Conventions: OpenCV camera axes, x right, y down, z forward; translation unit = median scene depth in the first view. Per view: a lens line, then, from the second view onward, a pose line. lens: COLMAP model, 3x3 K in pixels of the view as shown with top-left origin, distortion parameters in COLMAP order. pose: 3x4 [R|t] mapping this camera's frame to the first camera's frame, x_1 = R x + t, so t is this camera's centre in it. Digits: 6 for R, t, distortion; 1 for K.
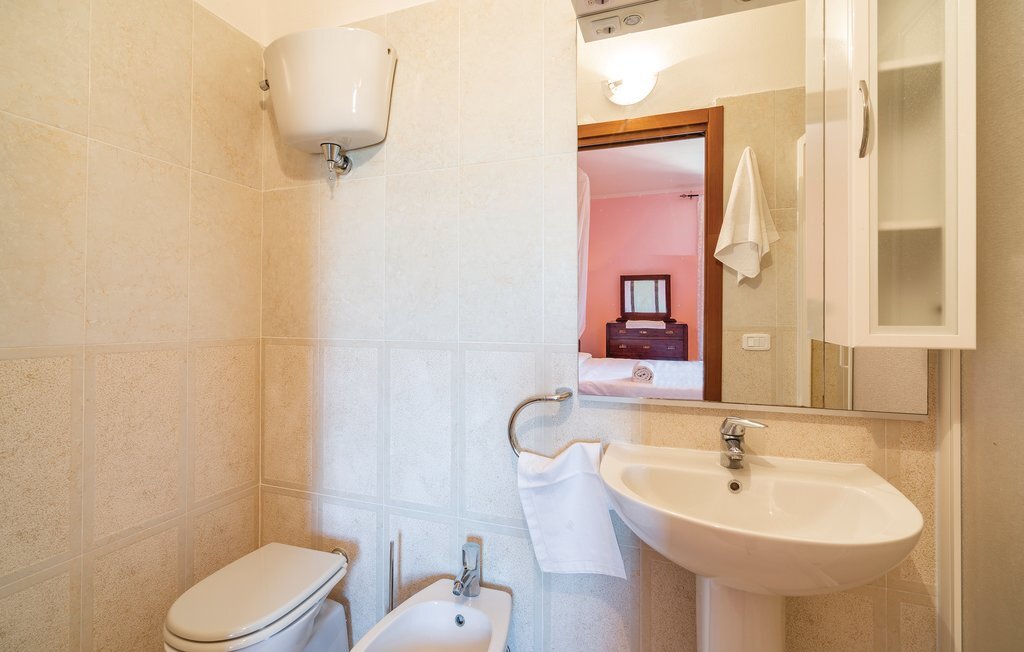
lens RADIAL K [[456.0, 0, 509.7], [0, 456.0, 312.0], [0, 0, 1]] dist [-0.026331, 0.000116]
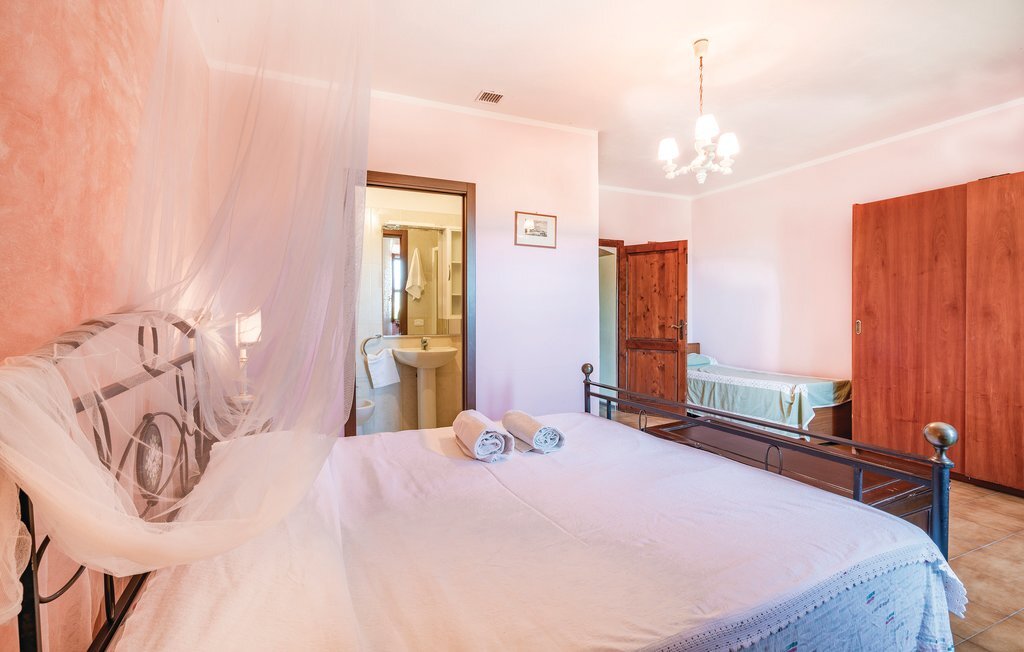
lens RADIAL K [[456.0, 0, 509.7], [0, 456.0, 312.0], [0, 0, 1]] dist [-0.026331, 0.000116]
pose [[0.717701, -0.005147, 0.696332, -0.949673], [-0.001007, 0.999964, 0.008429, -0.019412], [-0.696350, -0.006751, 0.717670, -1.307762]]
